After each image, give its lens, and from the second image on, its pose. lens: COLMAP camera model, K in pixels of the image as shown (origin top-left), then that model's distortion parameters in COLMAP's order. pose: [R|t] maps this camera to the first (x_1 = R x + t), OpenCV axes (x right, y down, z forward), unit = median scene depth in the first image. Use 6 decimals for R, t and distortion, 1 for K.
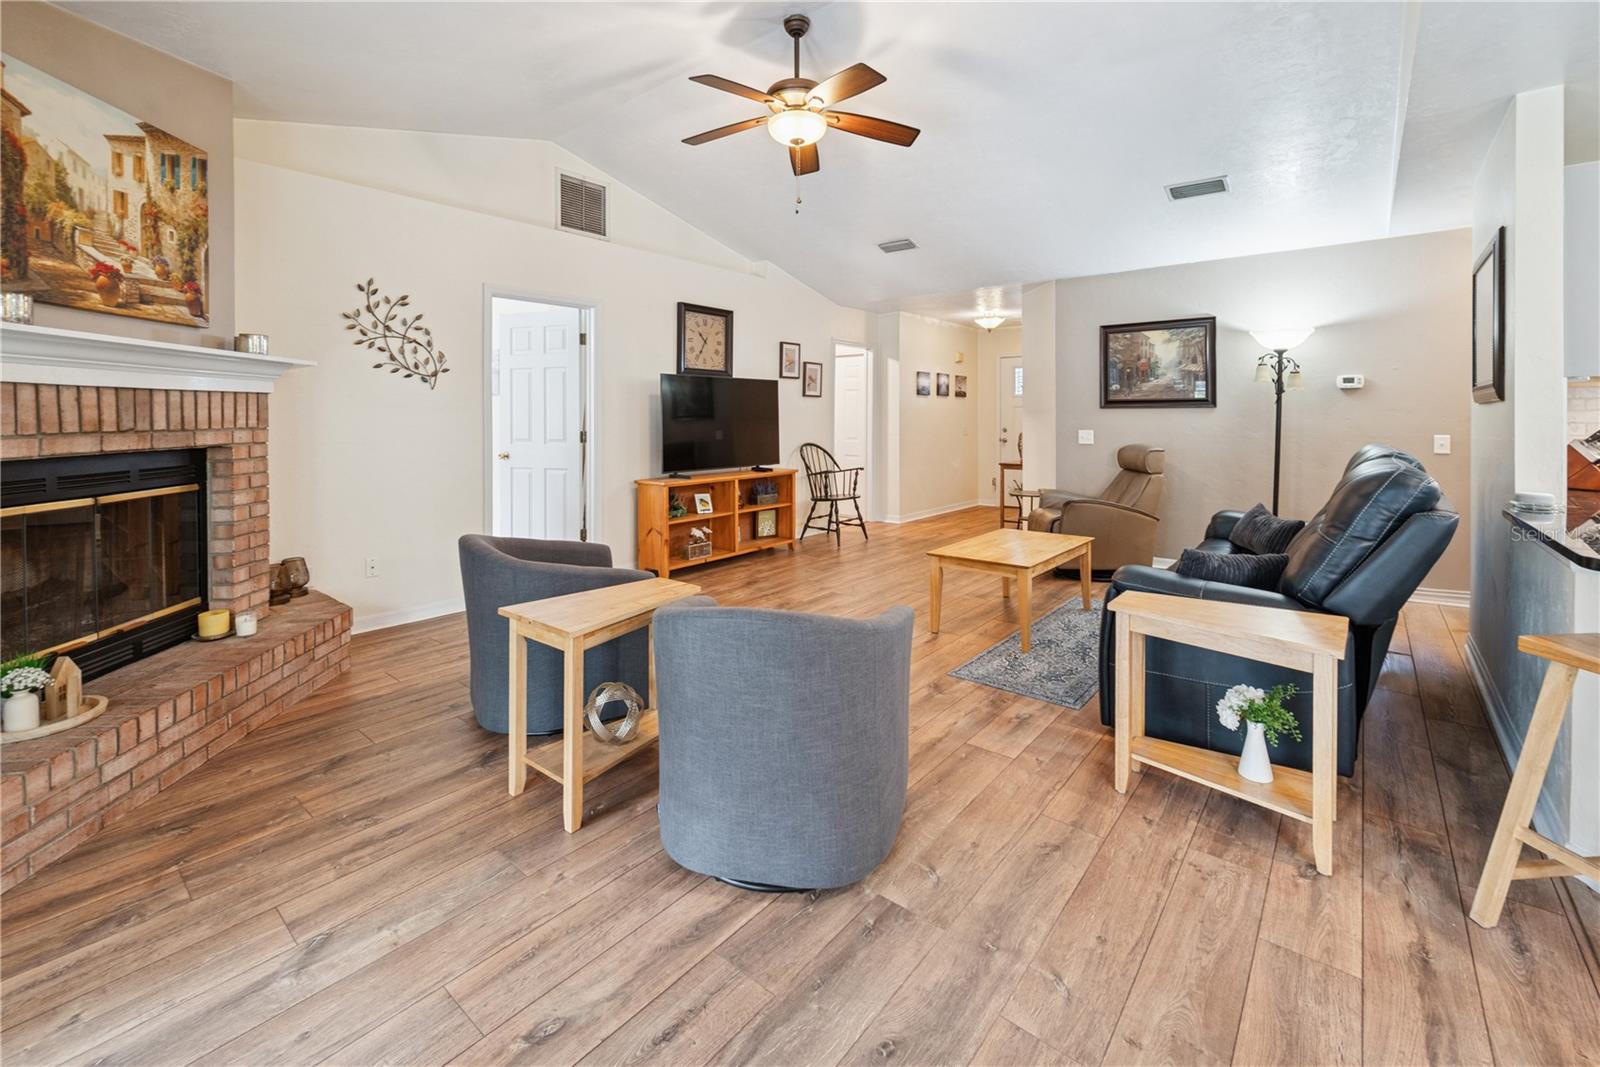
lens RADIAL K [[678.2, 0, 800.2], [0, 678.2, 418.6], [0, 0, 1]] dist [-0.002232, -0.000470]
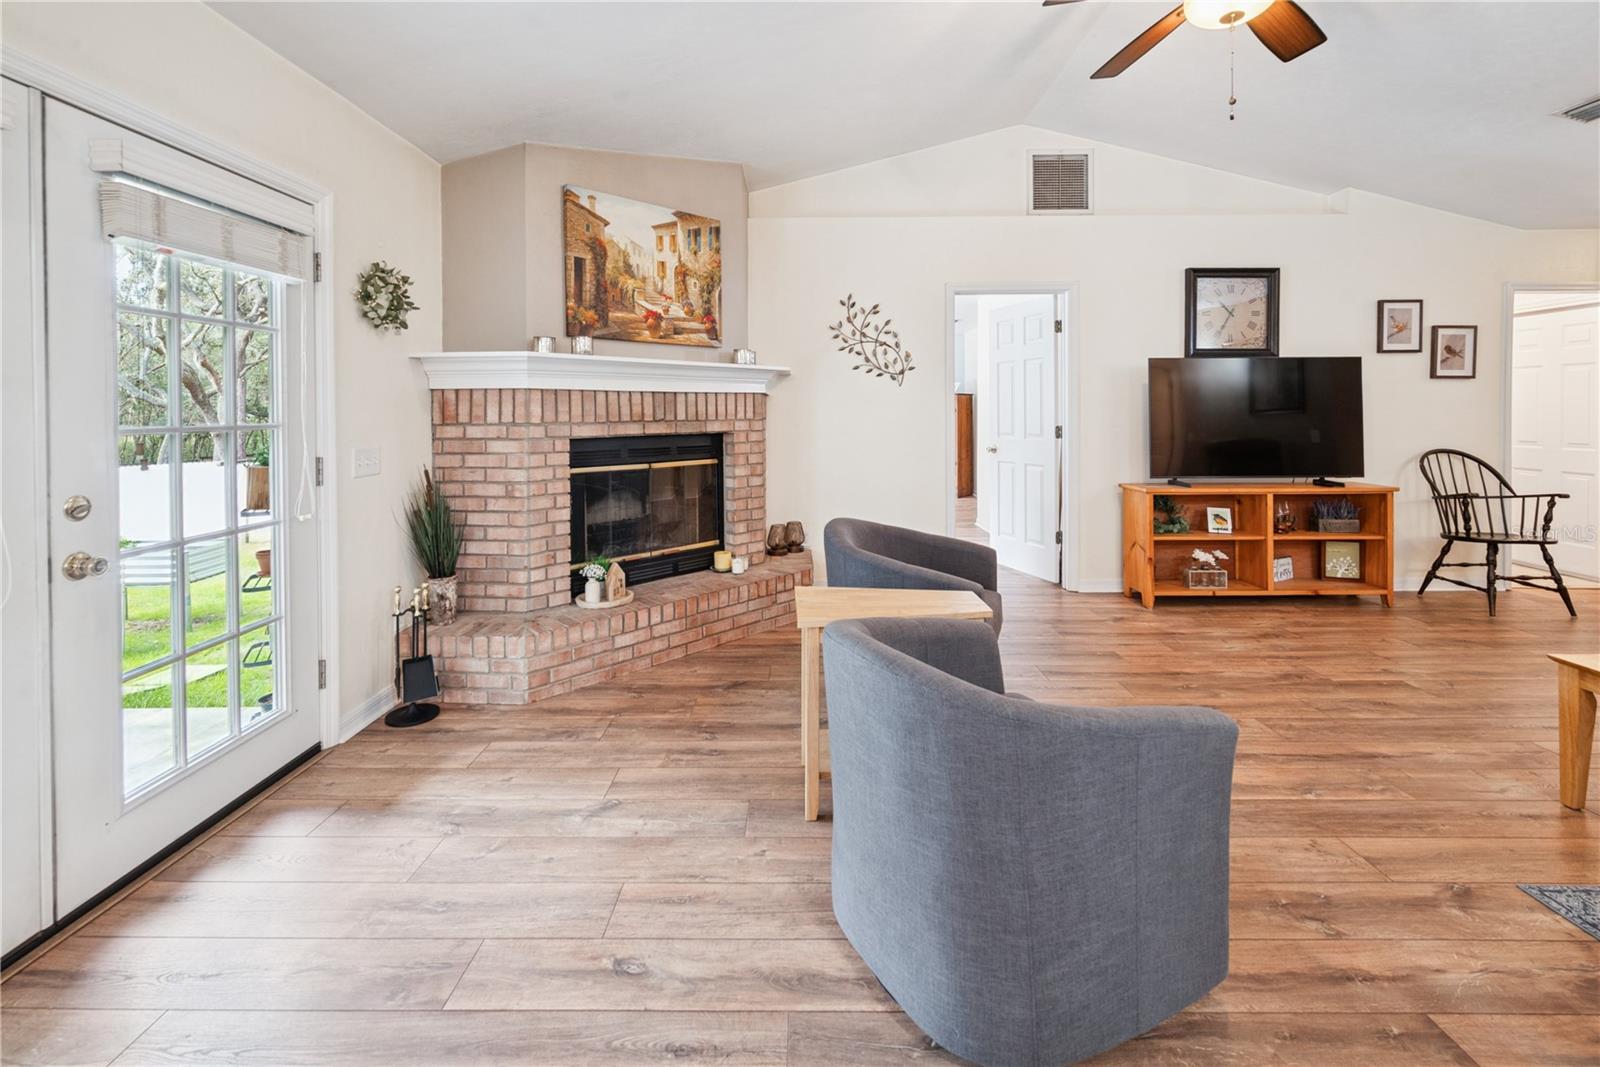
lens RADIAL K [[678.2, 0, 795.4], [0, 678.2, 414.4], [0, 0, 1]] dist [-0.002232, -0.000470]
pose [[0.628588, 0.000493, -0.777739, 0.220146], [0.000686, 0.999999, 0.001189, 0.001780], [0.777738, -0.001281, 0.628587, 0.176162]]
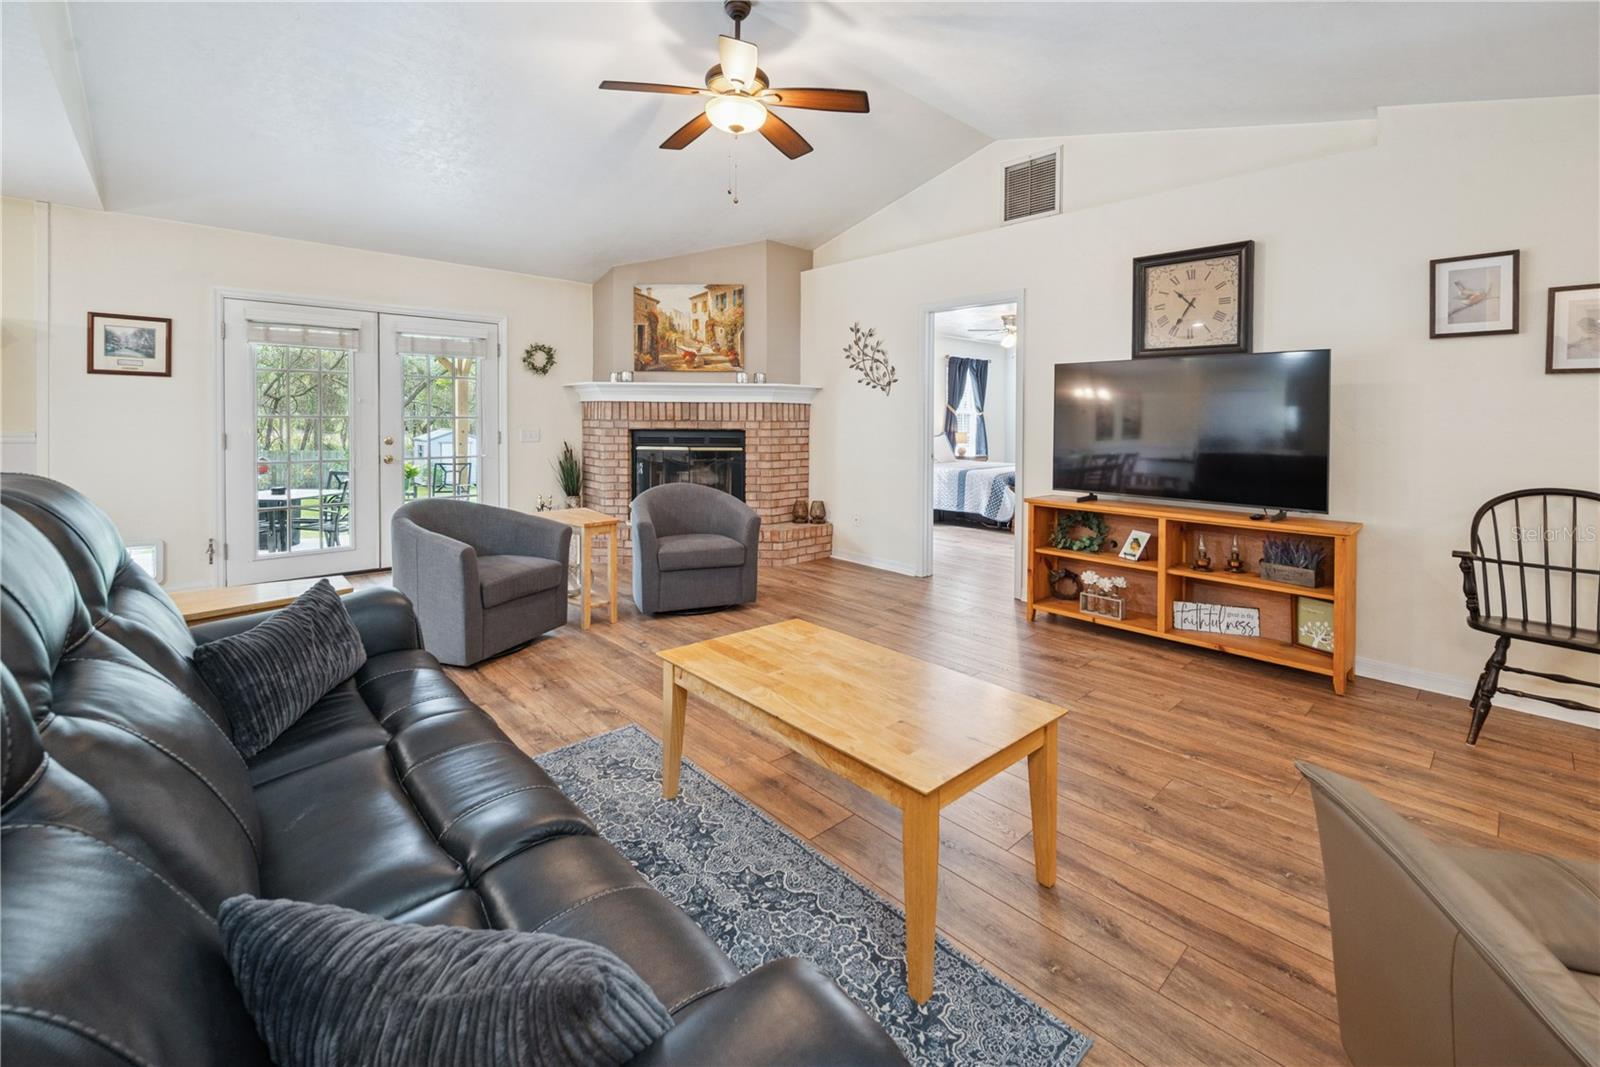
lens RADIAL K [[678.2, 0, 802.0], [0, 678.2, 423.1], [0, 0, 1]] dist [-0.002232, -0.000470]
pose [[-0.130261, 0.006716, -0.991457, 0.807940], [-0.015123, 0.999847, 0.008759, 0.000712], [0.991364, 0.016135, -0.130140, 1.046047]]
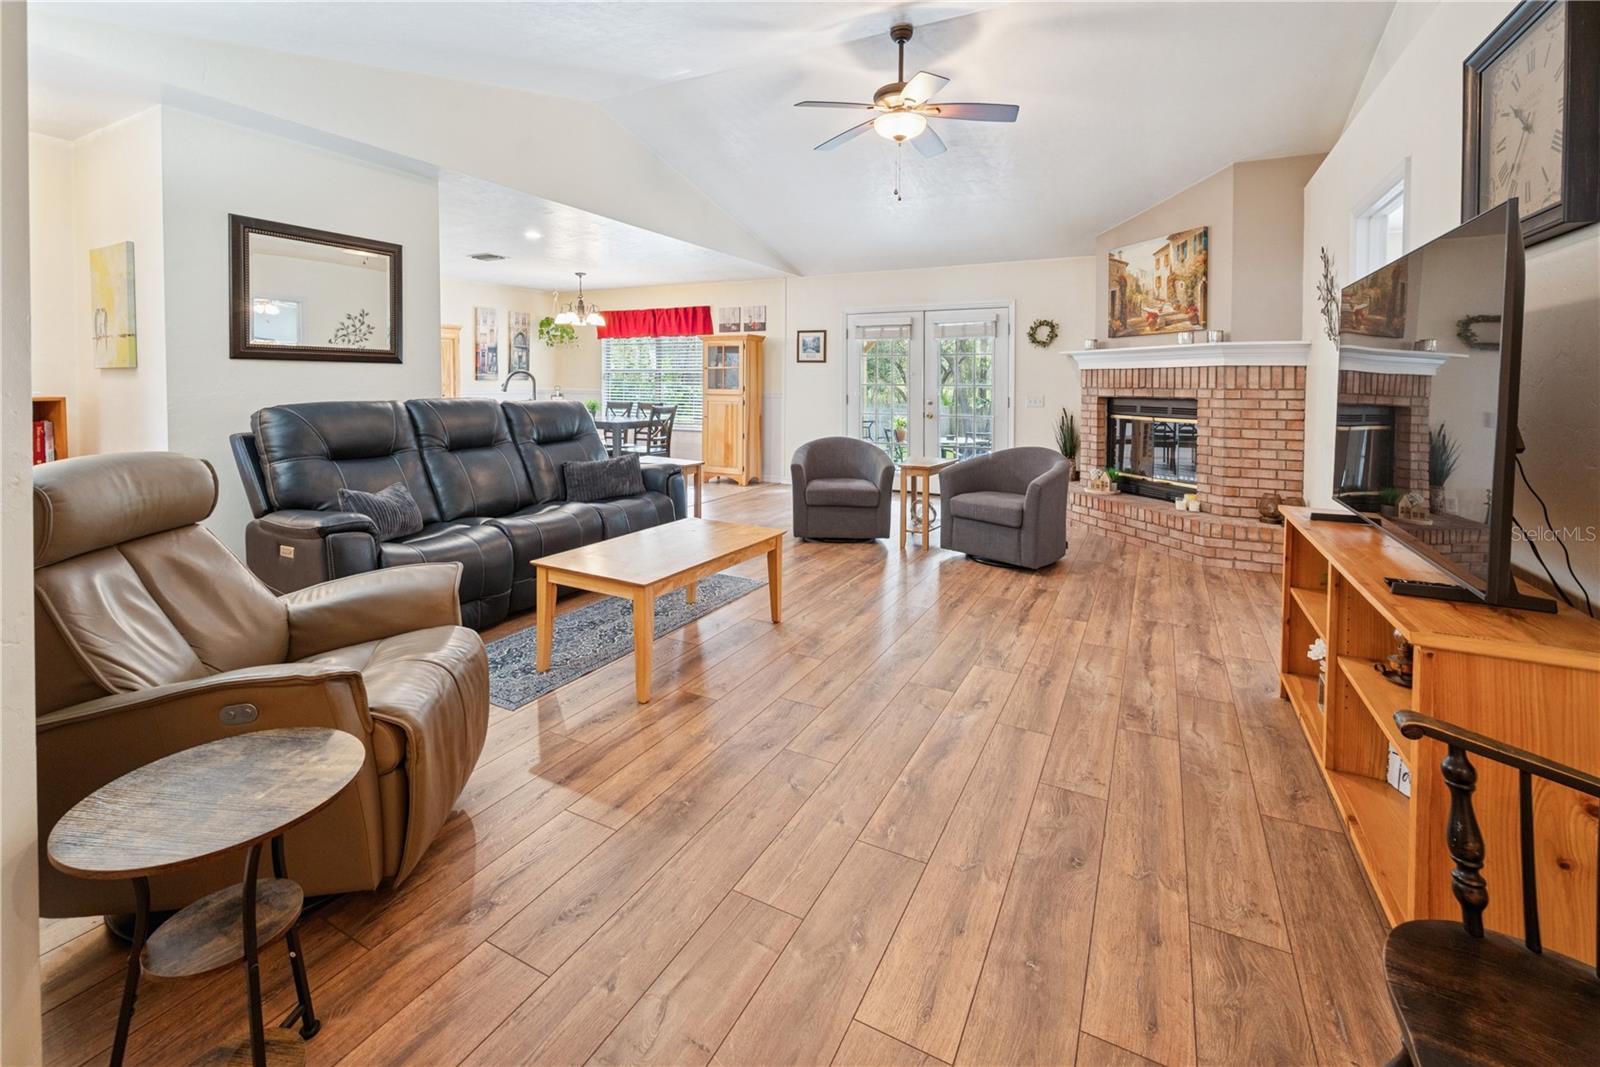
lens RADIAL K [[678.2, 0, 800.7], [0, 678.2, 405.1], [0, 0, 1]] dist [-0.002232, -0.000470]
pose [[-0.977003, -0.000760, -0.213226, 0.346926], [-0.008912, 0.999265, 0.037272, 0.001277], [0.213041, 0.038315, -0.976292, 1.783121]]
